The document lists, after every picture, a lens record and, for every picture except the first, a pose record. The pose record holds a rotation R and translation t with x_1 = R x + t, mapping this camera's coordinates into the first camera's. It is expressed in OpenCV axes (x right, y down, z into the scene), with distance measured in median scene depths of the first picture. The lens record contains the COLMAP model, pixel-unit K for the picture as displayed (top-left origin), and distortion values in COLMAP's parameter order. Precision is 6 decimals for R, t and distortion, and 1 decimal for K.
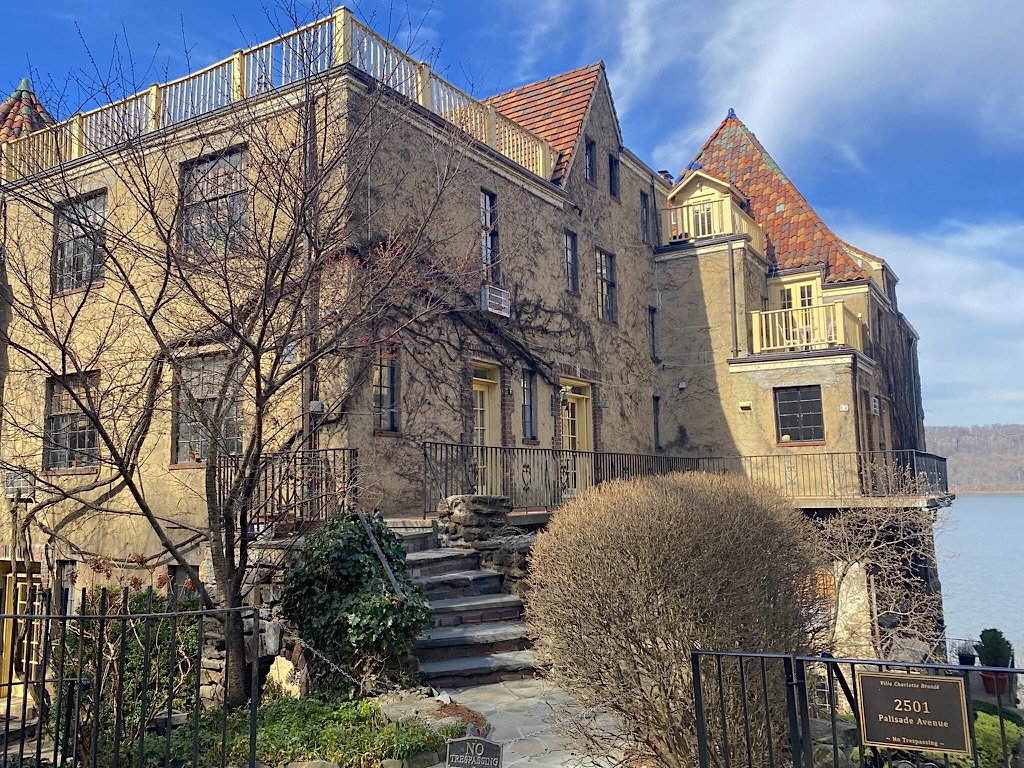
lens RADIAL K [[857.6, 0, 511.0], [0, 857.6, 378.7], [0, 0, 1]] dist [0.105813, -0.235656]
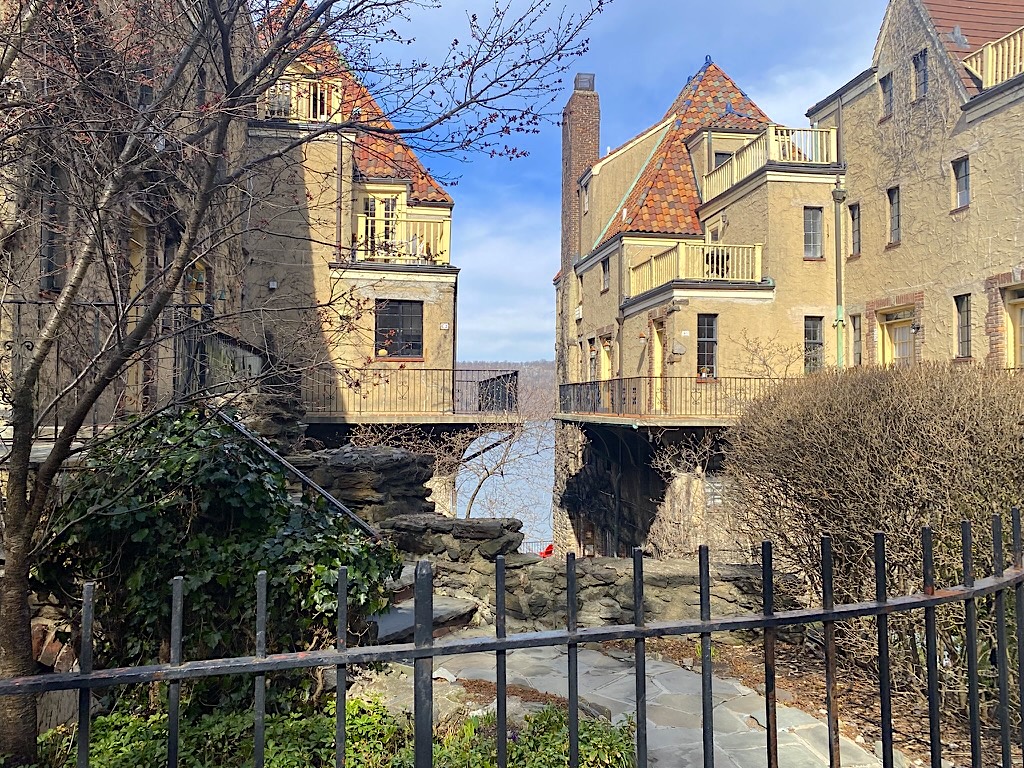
lens RADIAL K [[857.6, 0, 511.0], [0, 857.6, 378.7], [0, 0, 1]] dist [0.105813, -0.235656]
pose [[0.745091, 0.047832, 0.665245, -0.205668], [-0.104492, 0.993480, 0.045601, 0.037643], [-0.658727, -0.103489, 0.745231, 0.180133]]
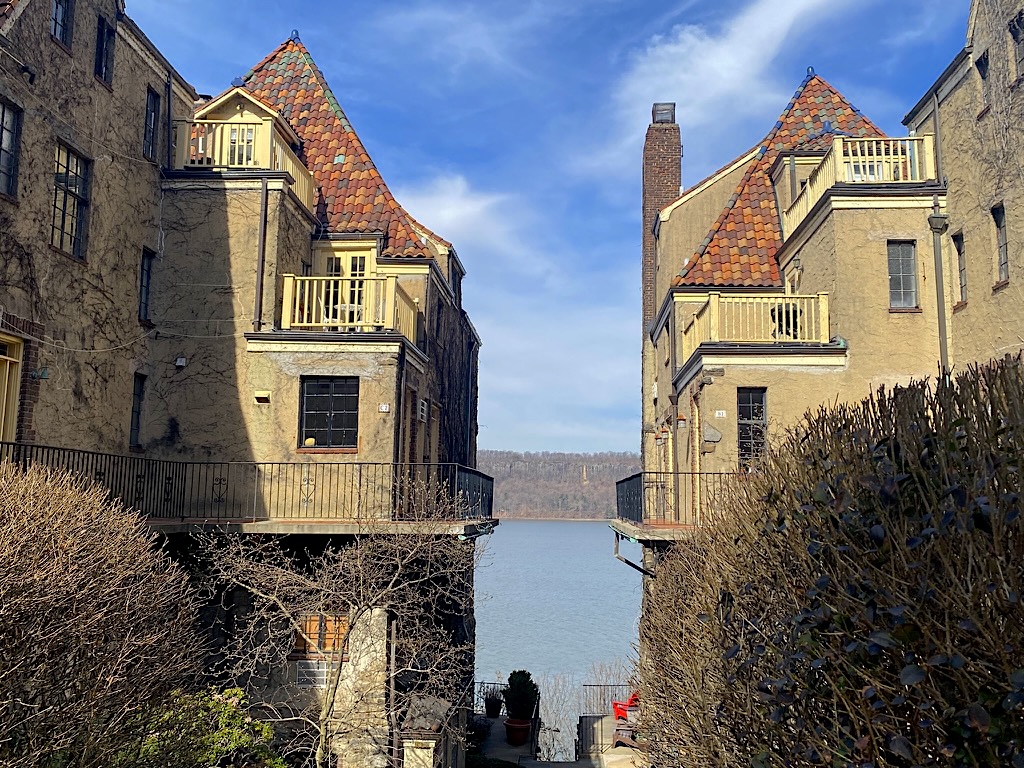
lens RADIAL K [[951.0, 0, 539.9], [0, 951.0, 362.6], [0, 0, 1]] dist [0.116282, -0.256778]
pose [[0.873932, 0.104173, 0.474754, 0.080793], [-0.092828, 0.994556, -0.047354, 0.018832], [-0.477102, -0.002686, 0.878844, 0.145637]]
